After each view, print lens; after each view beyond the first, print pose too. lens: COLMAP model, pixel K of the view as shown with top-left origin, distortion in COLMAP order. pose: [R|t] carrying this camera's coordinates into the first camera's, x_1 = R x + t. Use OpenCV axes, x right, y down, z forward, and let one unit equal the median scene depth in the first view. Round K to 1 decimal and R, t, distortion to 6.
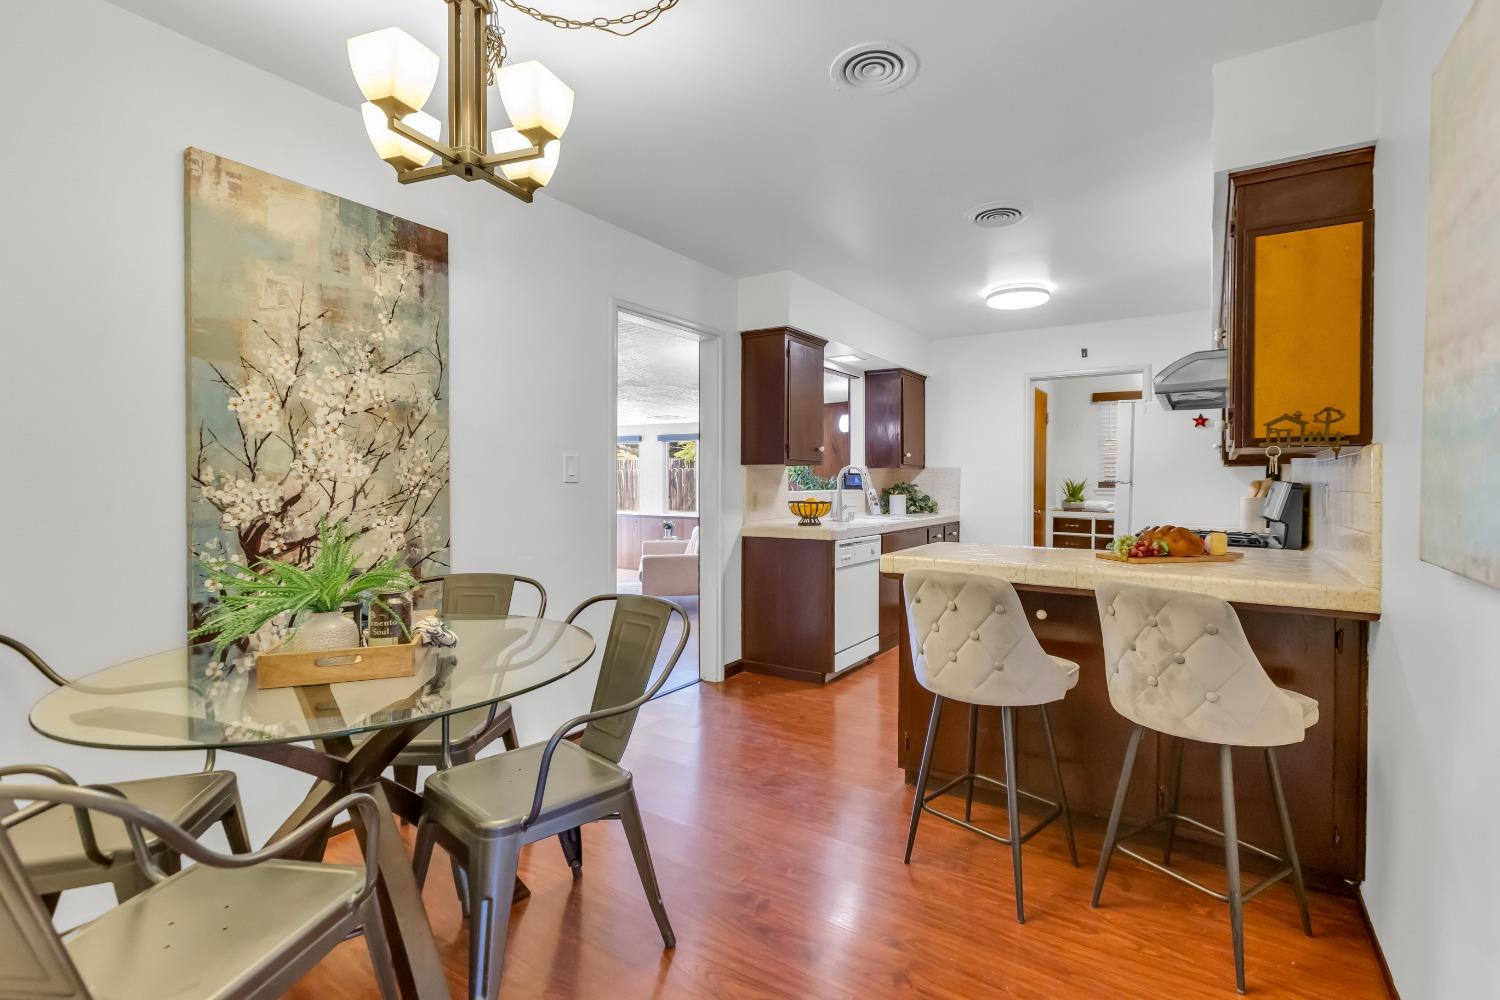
lens RADIAL K [[679.7, 0, 752.0], [0, 679.7, 508.3], [0, 0, 1]] dist [0.000459, 0.000153]
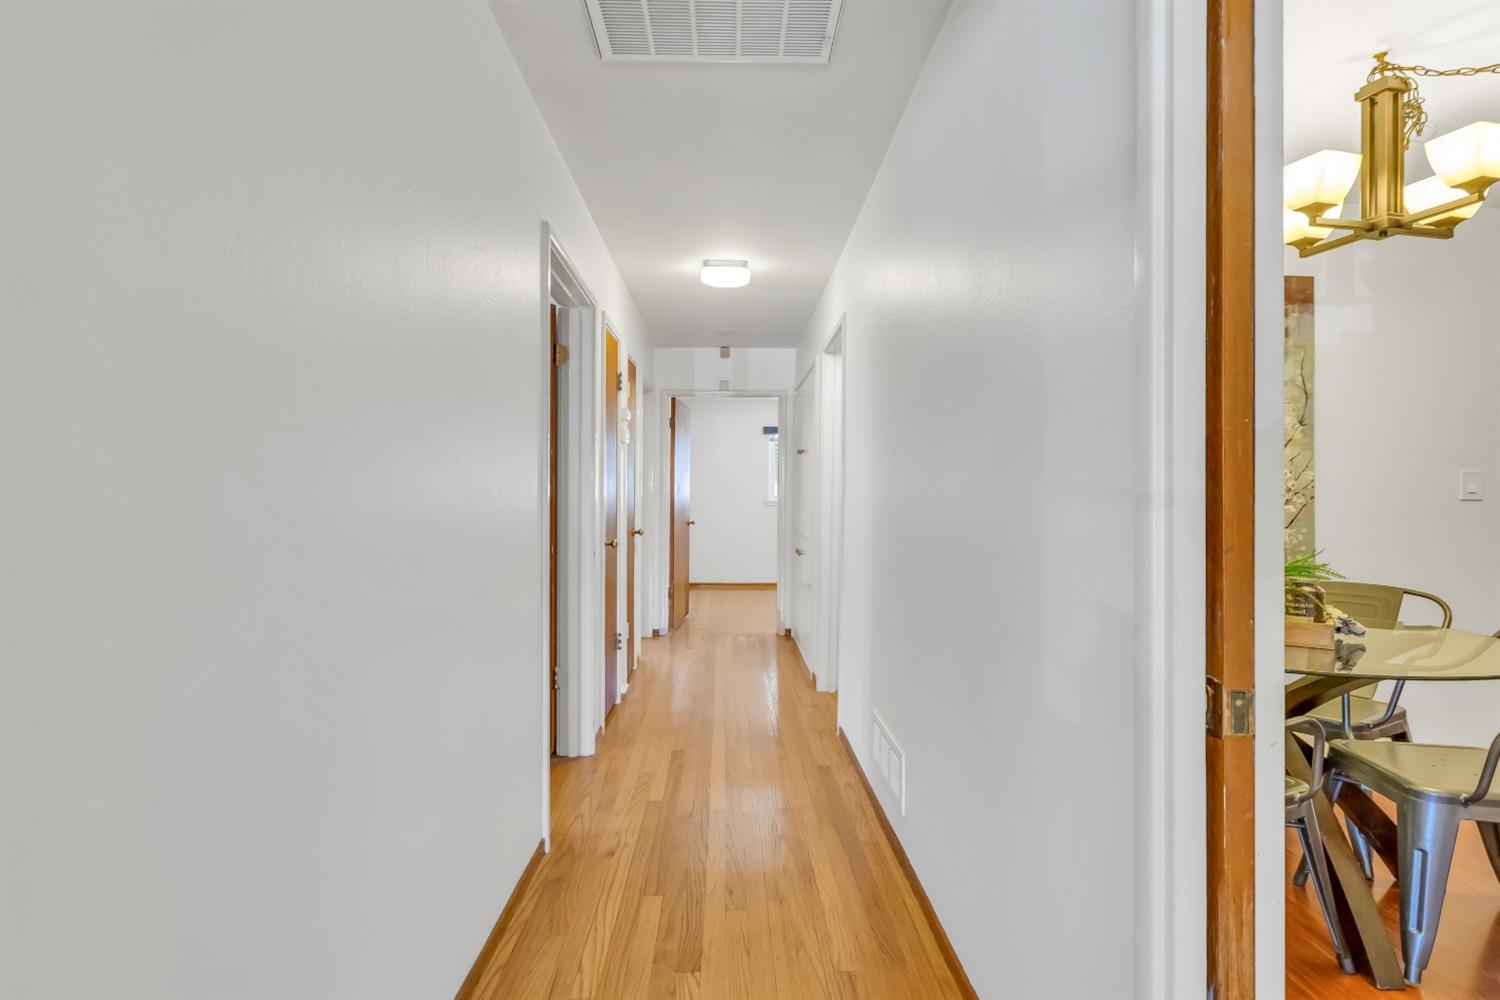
lens RADIAL K [[647.7, 0, 748.1], [0, 647.7, 491.5], [0, 0, 1]] dist [-0.000650, -0.000204]
pose [[0.514859, -0.002560, -0.857271, -0.021391], [-0.044999, 0.998536, -0.030007, 0.031796], [0.856093, 0.054026, 0.513990, -0.457306]]
